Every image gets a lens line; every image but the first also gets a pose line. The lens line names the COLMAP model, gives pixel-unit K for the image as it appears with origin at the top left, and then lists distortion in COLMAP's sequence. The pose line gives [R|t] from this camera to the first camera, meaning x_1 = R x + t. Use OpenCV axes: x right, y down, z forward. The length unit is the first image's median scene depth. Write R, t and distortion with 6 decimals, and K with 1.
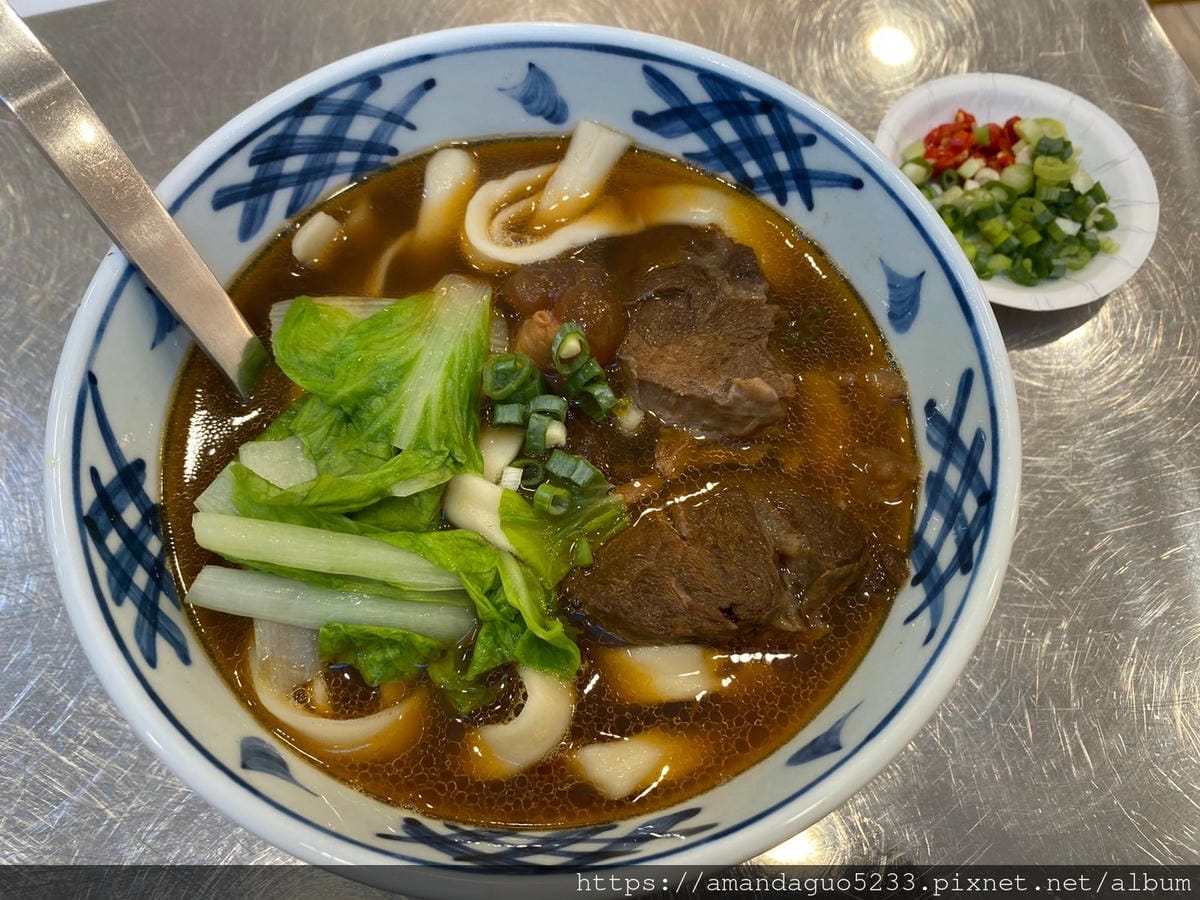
lens RADIAL K [[1021.6, 0, 600.0], [0, 1021.6, 450.0], [0, 0, 1]] dist [0.044884, -0.003056]
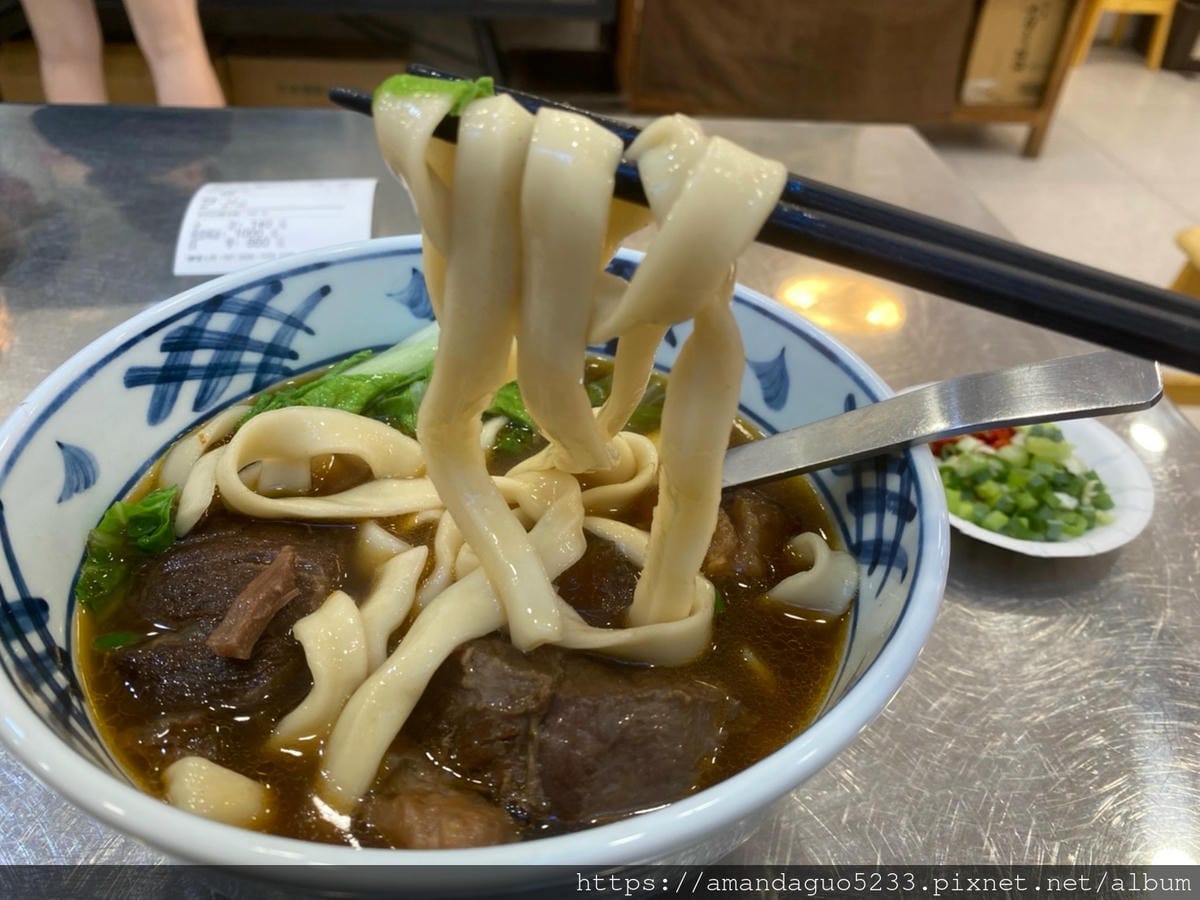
lens RADIAL K [[1021.6, 0, 600.0], [0, 1021.6, 450.0], [0, 0, 1]] dist [0.044884, -0.003056]
pose [[0.972474, -0.133492, 0.190981, -0.112657], [0.208678, 0.863616, -0.458935, 0.379341], [-0.103670, 0.486156, 0.867701, 0.079719]]
